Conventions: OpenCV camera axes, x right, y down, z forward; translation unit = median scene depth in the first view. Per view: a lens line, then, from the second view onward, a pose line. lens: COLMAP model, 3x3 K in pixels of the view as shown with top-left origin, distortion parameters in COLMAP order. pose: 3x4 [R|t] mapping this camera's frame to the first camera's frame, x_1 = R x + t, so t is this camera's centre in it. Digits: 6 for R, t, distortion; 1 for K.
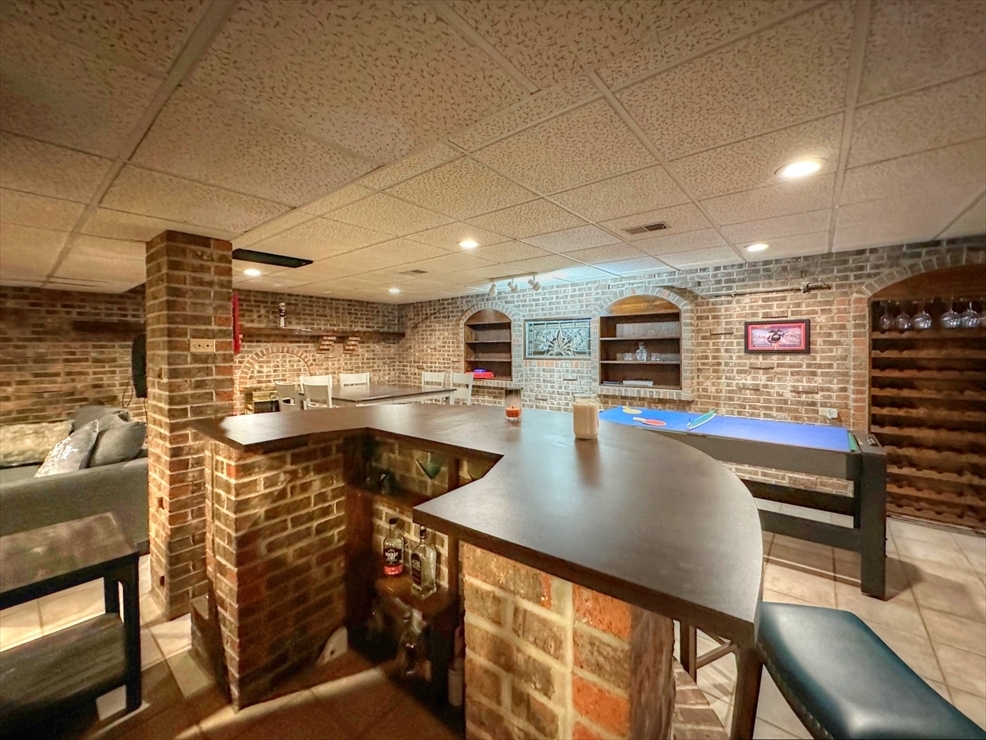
lens RADIAL K [[401.3, 0, 492.6], [0, 401.3, 352.3], [0, 0, 1]] dist [-0.000222, 0.000486]
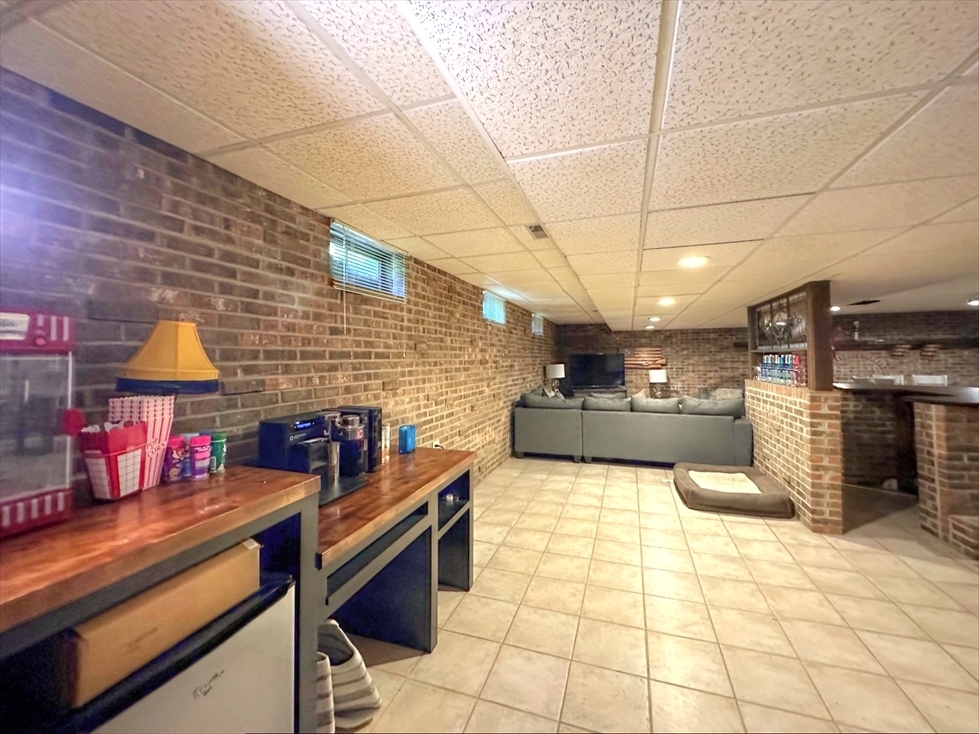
lens RADIAL K [[402.9, 0, 490.0], [0, 402.9, 342.0], [0, 0, 1]] dist [-0.001203, 0.000071]
pose [[0.345831, -0.035214, -0.937636, 0.435230], [-0.002681, 0.999254, -0.038517, 0.003175], [0.938293, 0.015834, 0.345479, -0.851715]]
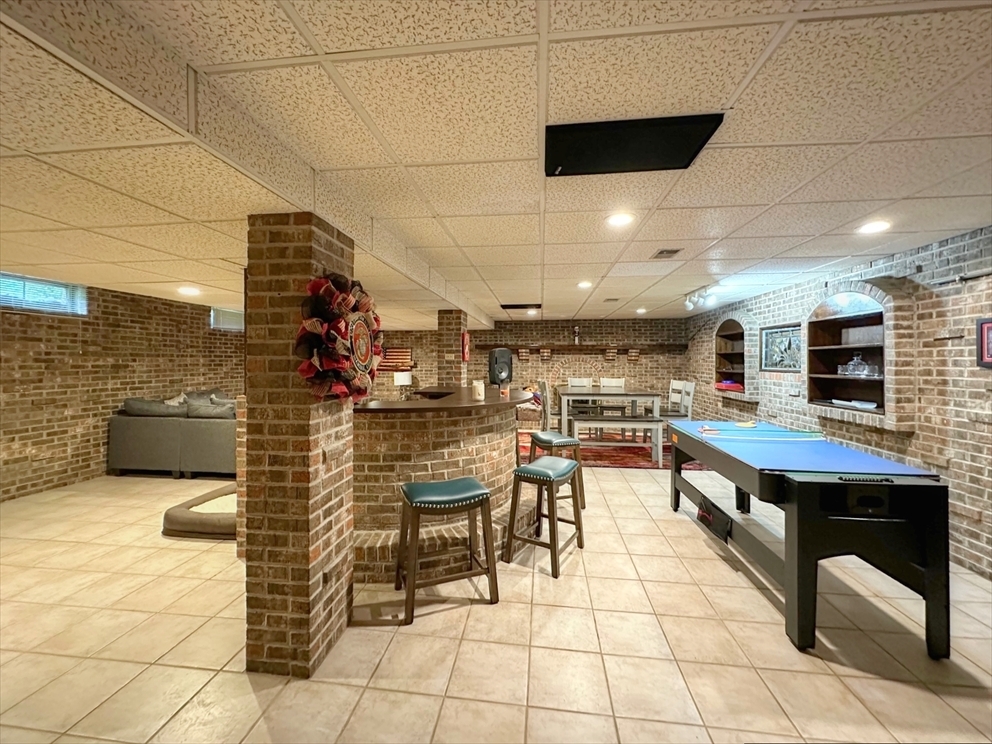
lens RADIAL K [[403.8, 0, 495.6], [0, 403.8, 354.1], [0, 0, 1]] dist [-0.000222, 0.000486]
pose [[0.534315, -0.006367, -0.845262, 0.714621], [-0.012916, 0.999793, -0.015695, 0.001301], [0.845187, 0.019304, 0.534122, -0.014462]]
